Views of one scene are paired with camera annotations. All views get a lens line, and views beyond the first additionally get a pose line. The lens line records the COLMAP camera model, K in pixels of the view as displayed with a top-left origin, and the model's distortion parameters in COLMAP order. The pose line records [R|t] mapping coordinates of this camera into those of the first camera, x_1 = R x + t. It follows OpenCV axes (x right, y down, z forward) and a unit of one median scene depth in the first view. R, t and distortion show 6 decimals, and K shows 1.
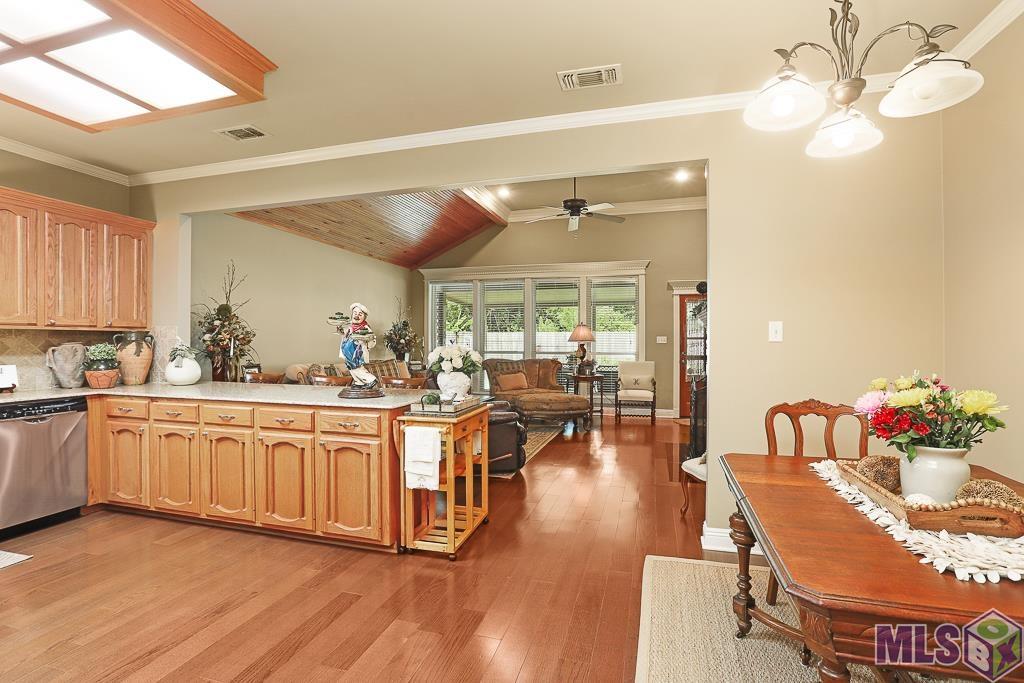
lens RADIAL K [[501.5, 0, 512.0], [0, 501.5, 341.5], [0, 0, 1]] dist [-0.000492, -0.000008]
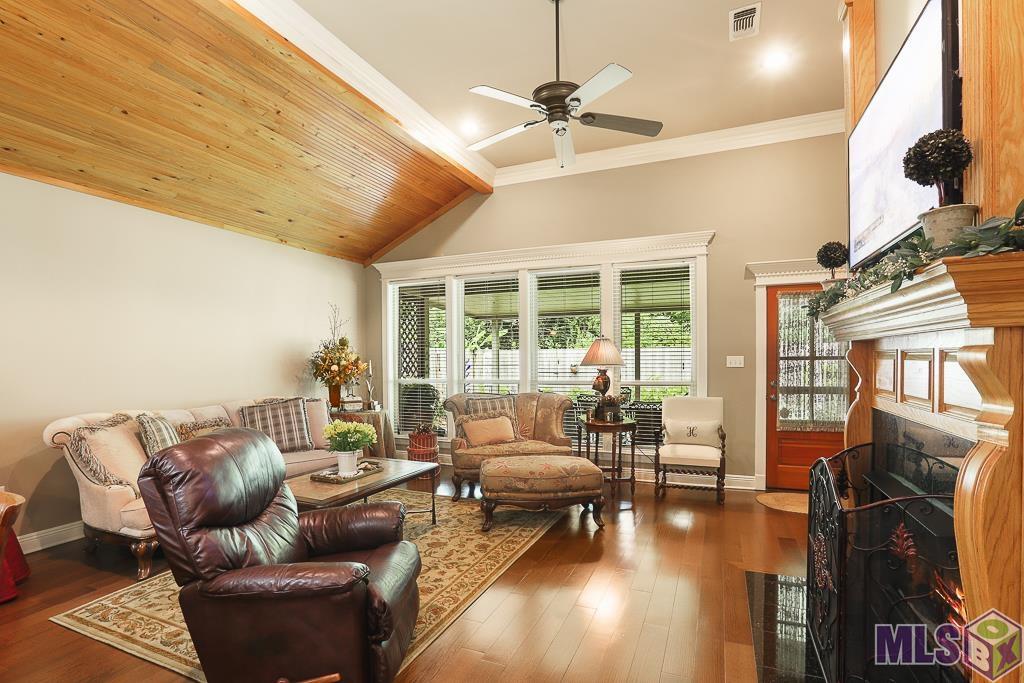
lens RADIAL K [[490.1, 0, 511.8], [0, 490.1, 372.3], [0, 0, 1]] dist [-0.000103, 0.000246]
pose [[0.992264, -0.008571, -0.123848, 0.115281], [0.012649, 0.999402, 0.032180, -0.014250], [0.123498, -0.033497, 0.991779, 0.420924]]
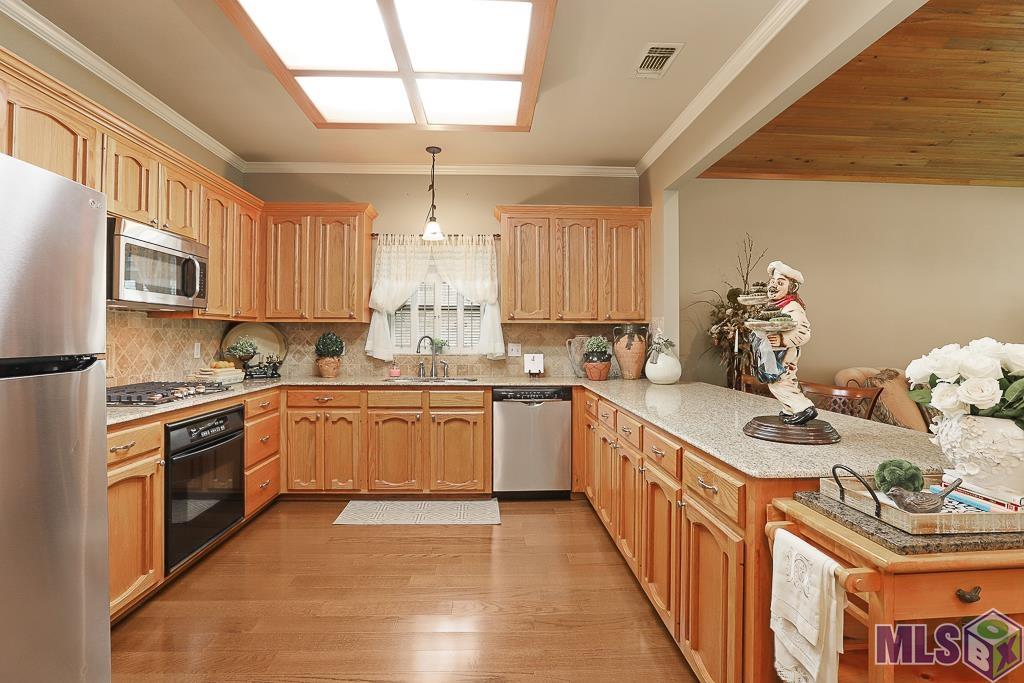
lens RADIAL K [[504.8, 0, 512.5], [0, 504.8, 330.0], [0, 0, 1]] dist [-0.021560, 0.000421]
pose [[0.324834, -0.009046, -0.945728, 0.055133], [-0.003392, 0.999937, -0.010730, 0.001788], [0.945765, 0.006693, 0.324783, 0.282064]]
